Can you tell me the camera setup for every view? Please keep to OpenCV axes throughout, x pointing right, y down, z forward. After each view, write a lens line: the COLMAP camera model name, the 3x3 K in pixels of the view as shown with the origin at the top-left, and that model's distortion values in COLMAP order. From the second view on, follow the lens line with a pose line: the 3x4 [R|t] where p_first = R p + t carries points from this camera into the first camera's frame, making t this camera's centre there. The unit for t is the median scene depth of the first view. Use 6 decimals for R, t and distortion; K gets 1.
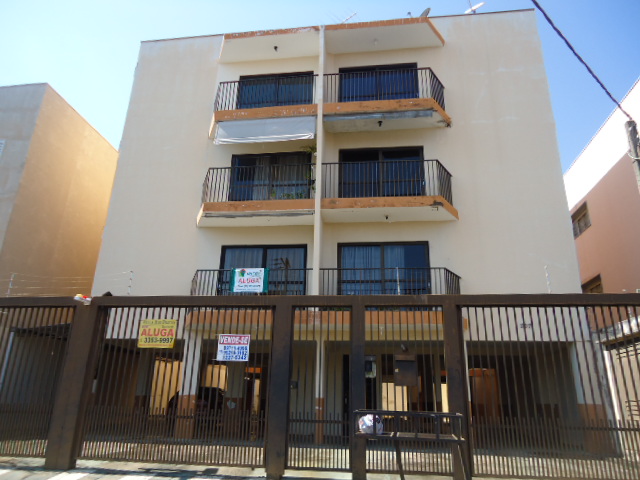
lens RADIAL K [[465.8, 0, 320.0], [0, 465.8, 240.0], [0, 0, 1]] dist [-0.004907, 0.002905]
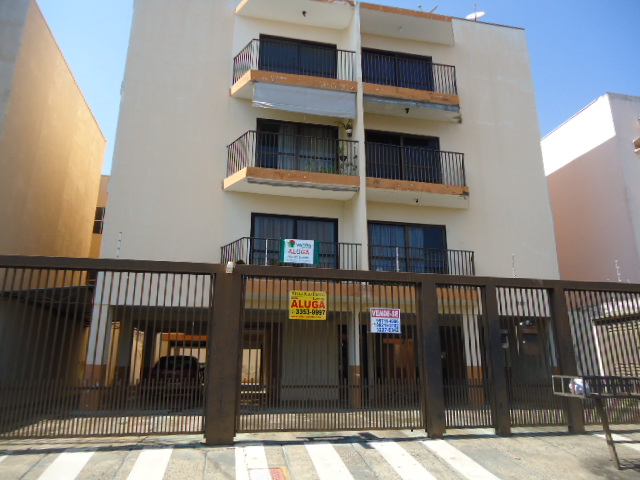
lens RADIAL K [[465.8, 0, 320.0], [0, 465.8, 240.0], [0, 0, 1]] dist [-0.004907, 0.002905]
pose [[0.945803, 0.068837, 0.317363, -0.388909], [-0.089693, 0.994634, 0.051561, 0.005736], [-0.312110, -0.077232, 0.946902, 0.038865]]
